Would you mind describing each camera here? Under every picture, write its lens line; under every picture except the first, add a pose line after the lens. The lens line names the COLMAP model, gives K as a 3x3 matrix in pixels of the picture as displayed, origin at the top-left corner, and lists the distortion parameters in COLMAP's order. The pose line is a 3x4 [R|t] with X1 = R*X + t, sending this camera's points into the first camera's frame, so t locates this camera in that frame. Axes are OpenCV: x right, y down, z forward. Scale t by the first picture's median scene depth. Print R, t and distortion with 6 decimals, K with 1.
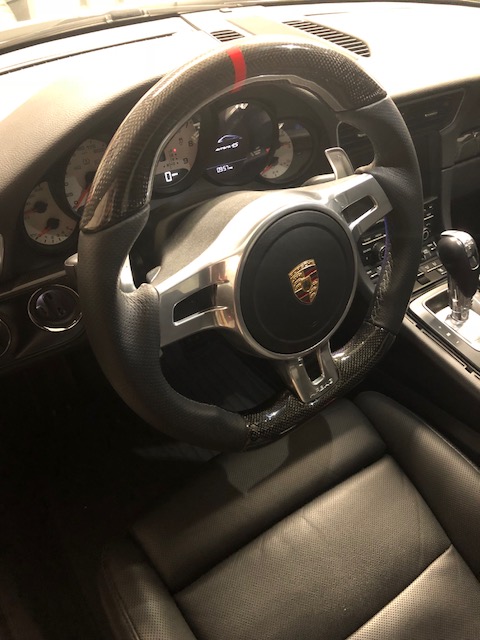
lens RADIAL K [[507.5, 0, 240.0], [0, 507.5, 320.0], [0, 0, 1]] dist [-0.000138, -0.001185]
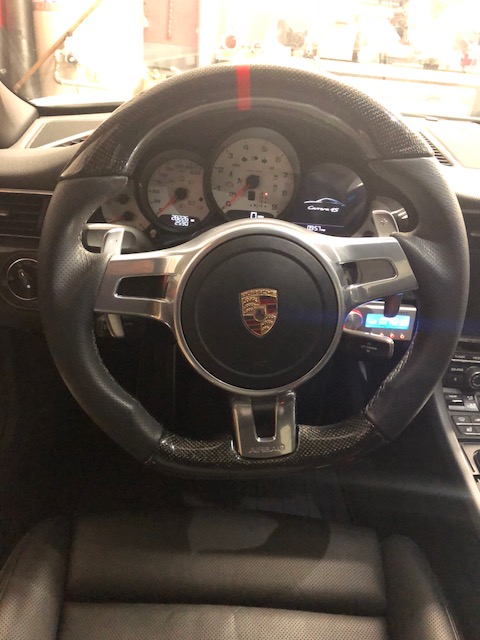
lens RADIAL K [[507.5, 0, 240.0], [0, 507.5, 320.0], [0, 0, 1]] dist [-0.000138, -0.001185]
pose [[0.833030, 0.322157, -0.449752, 0.418602], [-0.414537, 0.901842, -0.121816, 0.055279], [0.366361, 0.287915, 0.884807, 0.138659]]
